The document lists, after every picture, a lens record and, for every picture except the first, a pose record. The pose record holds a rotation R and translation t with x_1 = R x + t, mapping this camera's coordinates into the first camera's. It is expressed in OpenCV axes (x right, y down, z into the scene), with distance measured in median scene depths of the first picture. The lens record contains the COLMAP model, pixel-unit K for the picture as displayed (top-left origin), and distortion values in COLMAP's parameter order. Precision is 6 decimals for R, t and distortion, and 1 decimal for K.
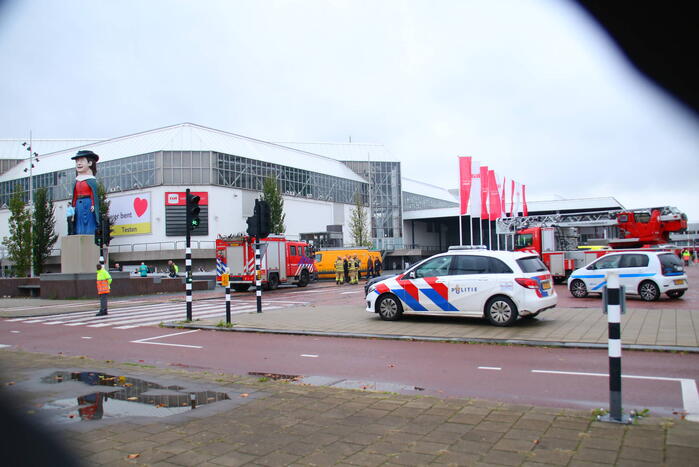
lens RADIAL K [[626.7, 0, 349.5], [0, 626.7, 233.5], [0, 0, 1]] dist [-0.125956, 0.208896]
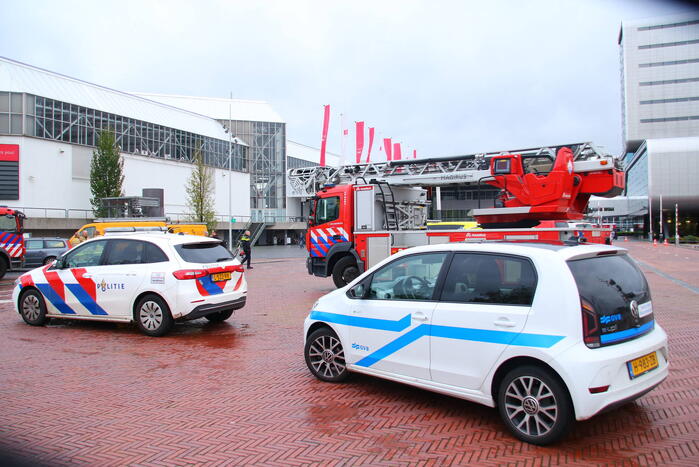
lens RADIAL K [[626.7, 0, 349.5], [0, 626.7, 233.5], [0, 0, 1]] dist [-0.125956, 0.208896]
pose [[0.991060, 0.015453, 0.132517, 0.083681], [-0.021199, 0.998890, 0.042057, 0.003325], [-0.131720, -0.044490, 0.990288, 0.168750]]
